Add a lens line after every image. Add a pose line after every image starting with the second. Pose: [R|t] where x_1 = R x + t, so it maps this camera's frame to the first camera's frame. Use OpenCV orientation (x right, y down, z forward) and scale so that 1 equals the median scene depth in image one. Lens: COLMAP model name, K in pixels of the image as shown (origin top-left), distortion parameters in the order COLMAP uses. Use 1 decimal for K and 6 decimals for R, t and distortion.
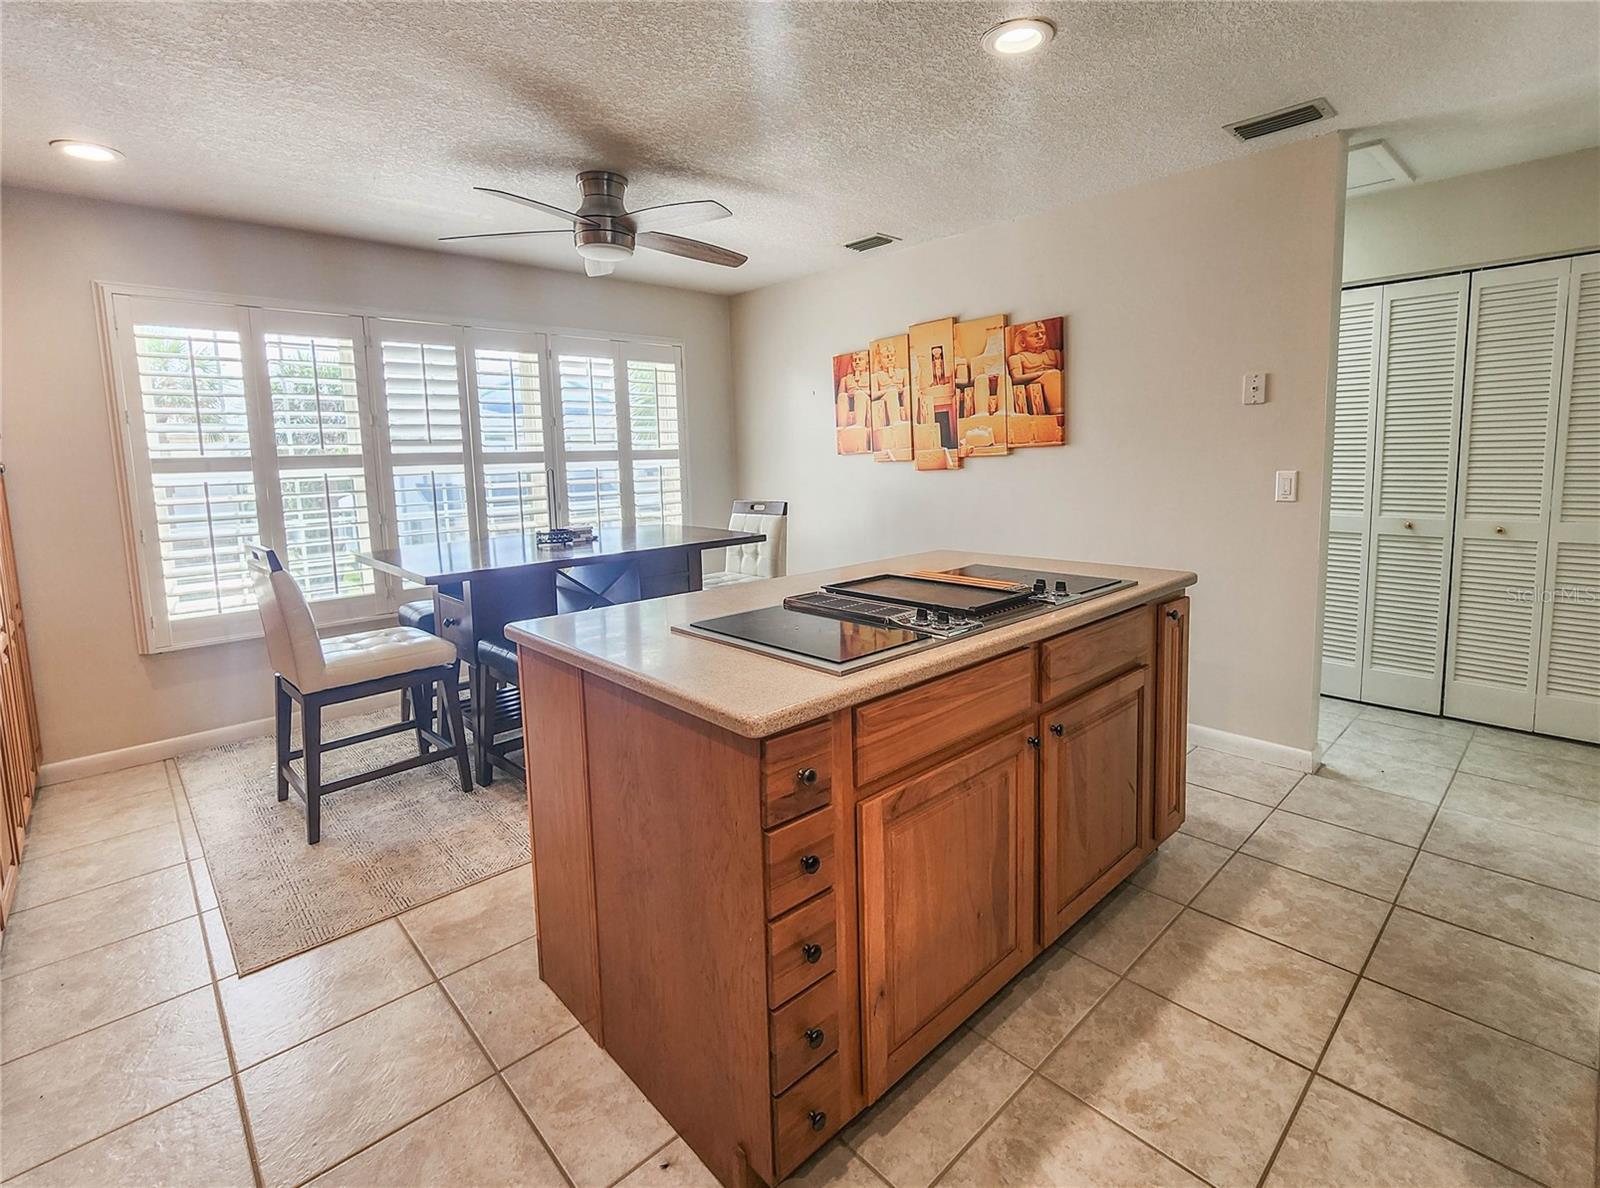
lens RADIAL K [[757.1, 0, 803.8], [0, 757.1, 540.8], [0, 0, 1]] dist [-0.001816, -0.000200]
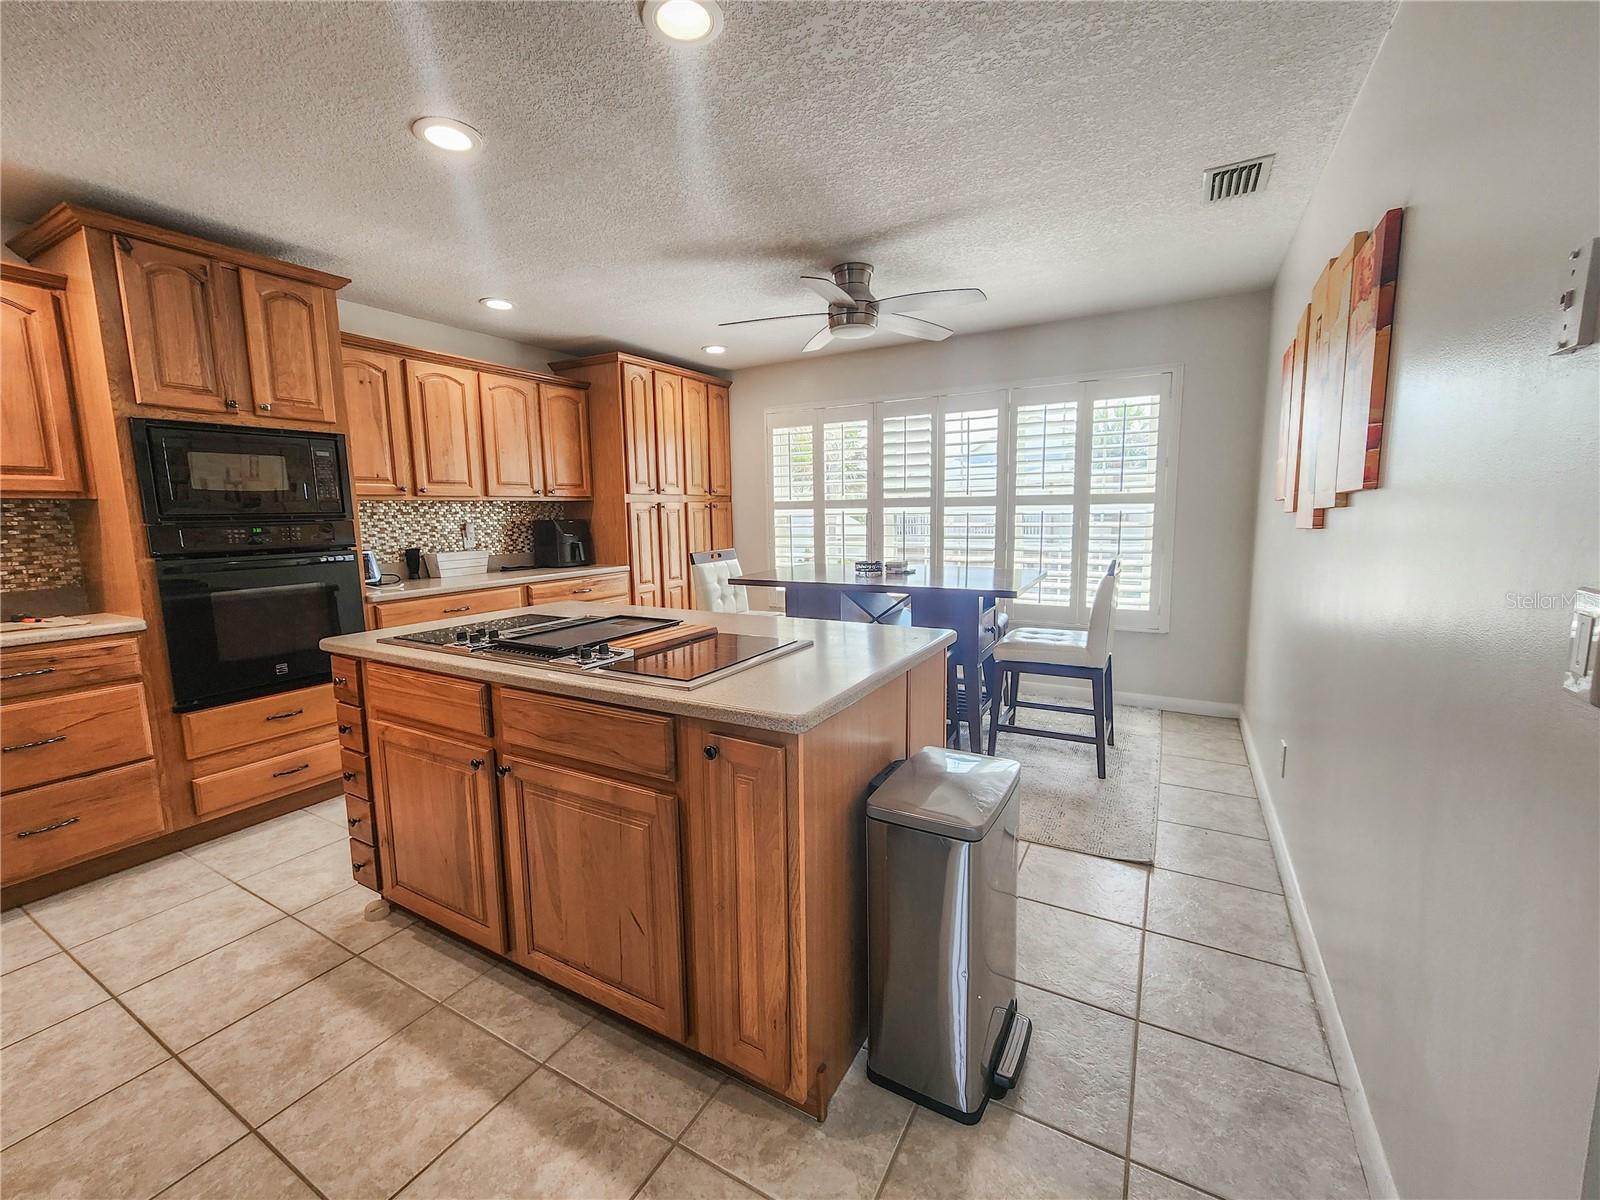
lens RADIAL K [[652.4, 0, 804.0], [0, 652.4, 598.3], [0, 0, 1]] dist [-0.001902, 0.001018]
pose [[0.299367, 0.148011, -0.942588, 0.667327], [-0.099125, 0.987374, 0.123561, -0.076930], [0.948975, 0.056443, 0.310259, 0.566033]]
